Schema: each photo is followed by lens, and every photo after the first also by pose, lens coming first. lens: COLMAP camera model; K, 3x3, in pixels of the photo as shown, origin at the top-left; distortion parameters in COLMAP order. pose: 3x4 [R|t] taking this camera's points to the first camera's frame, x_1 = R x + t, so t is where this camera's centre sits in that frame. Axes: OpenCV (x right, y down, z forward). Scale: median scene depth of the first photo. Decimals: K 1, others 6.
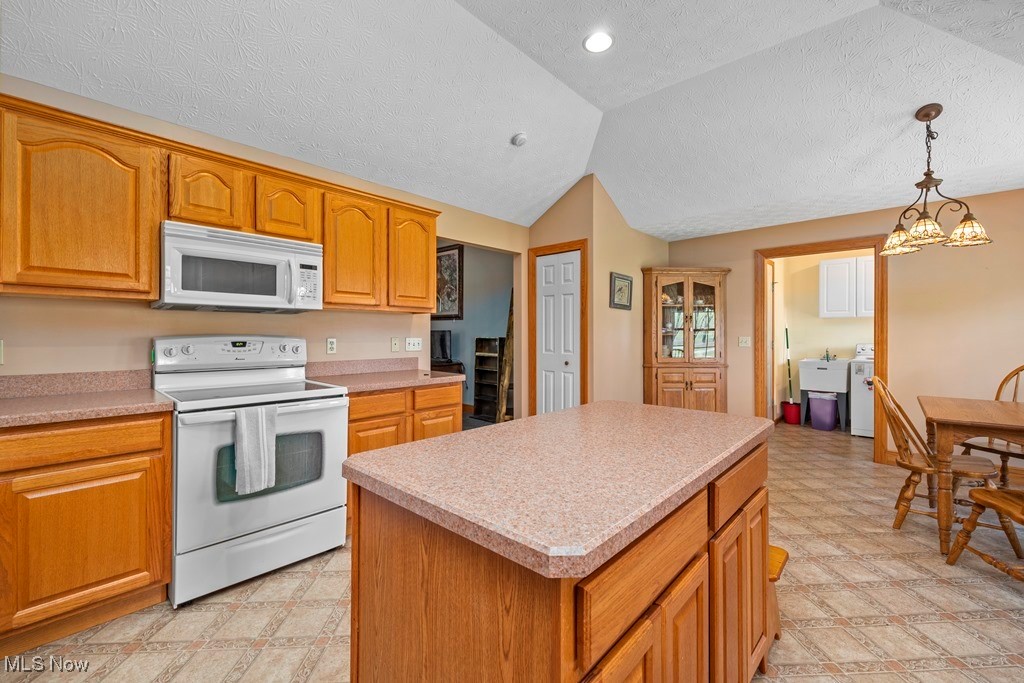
lens RADIAL K [[416.3, 0, 517.8], [0, 416.3, 337.9], [0, 0, 1]] dist [0.003283, 0.000105]
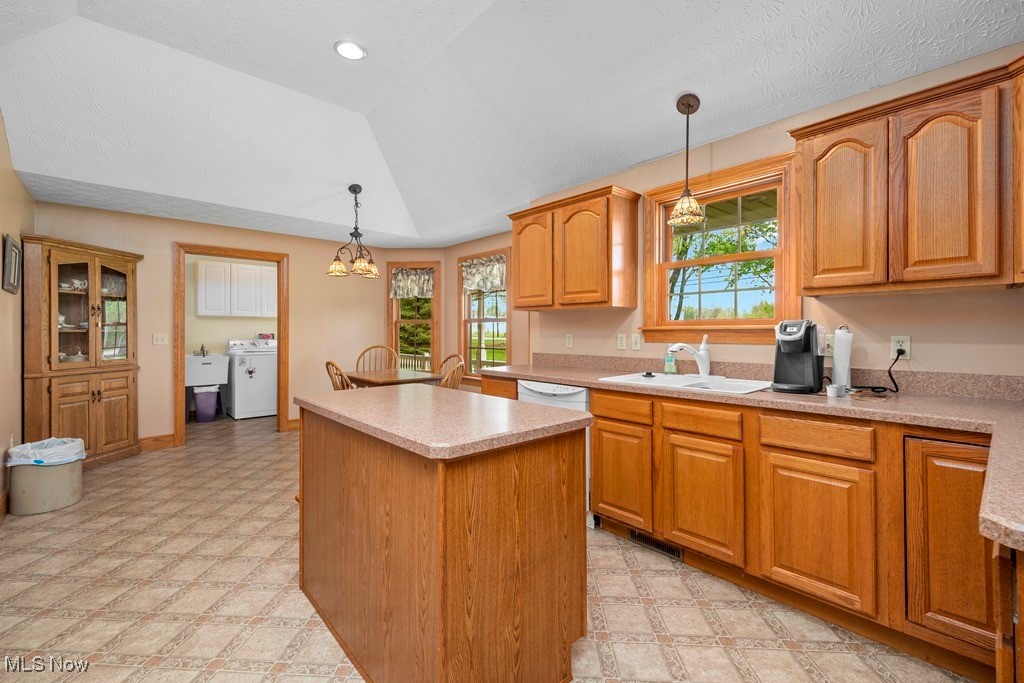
lens RADIAL K [[416.3, 0, 517.5], [0, 416.3, 333.9], [0, 0, 1]] dist [0.003283, 0.000105]
pose [[0.107491, -0.003934, 0.994198, -0.281800], [0.005413, 0.999980, 0.003372, -0.000448], [-0.994191, 0.005019, 0.107511, 0.130755]]
